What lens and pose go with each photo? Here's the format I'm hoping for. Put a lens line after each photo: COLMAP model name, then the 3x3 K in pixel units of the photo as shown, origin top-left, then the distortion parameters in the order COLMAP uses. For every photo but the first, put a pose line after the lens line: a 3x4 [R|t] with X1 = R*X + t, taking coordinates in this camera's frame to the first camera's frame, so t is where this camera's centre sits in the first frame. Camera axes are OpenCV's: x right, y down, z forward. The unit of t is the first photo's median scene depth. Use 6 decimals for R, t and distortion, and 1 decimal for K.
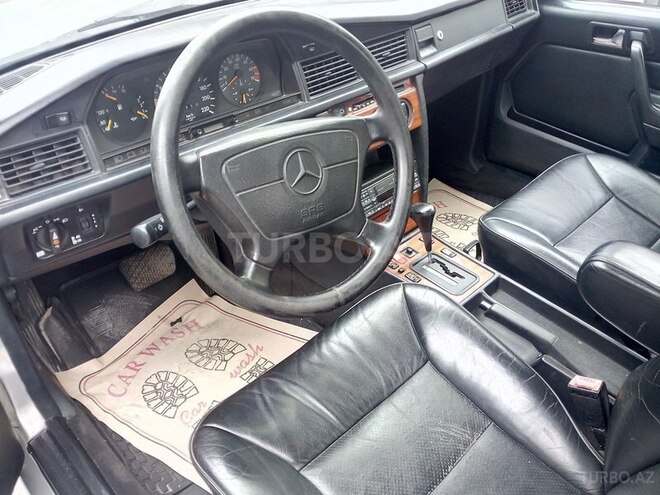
lens RADIAL K [[550.6, 0, 330.0], [0, 550.6, 247.5], [0, 0, 1]] dist [0.060813, -0.113123]
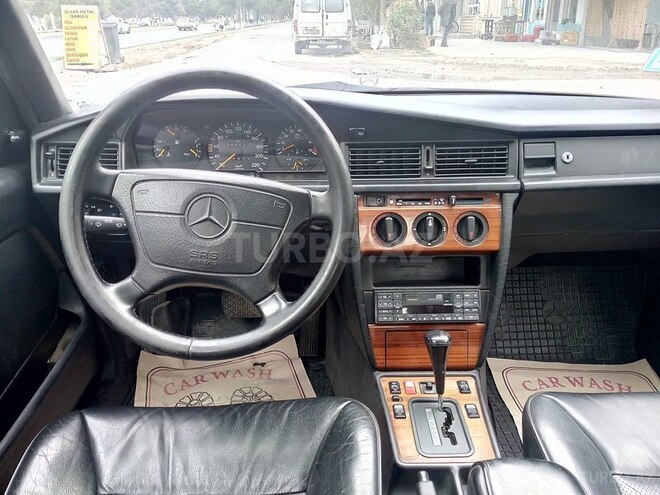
lens RADIAL K [[561.7, 0, 328.9], [0, 561.7, 236.0], [0, 0, 1]] dist [0.072381, -0.134322]
pose [[0.719329, 0.268839, -0.640539, 0.530785], [-0.405891, 0.910963, -0.073480, -0.077137], [0.563753, 0.312846, 0.764402, 0.209493]]
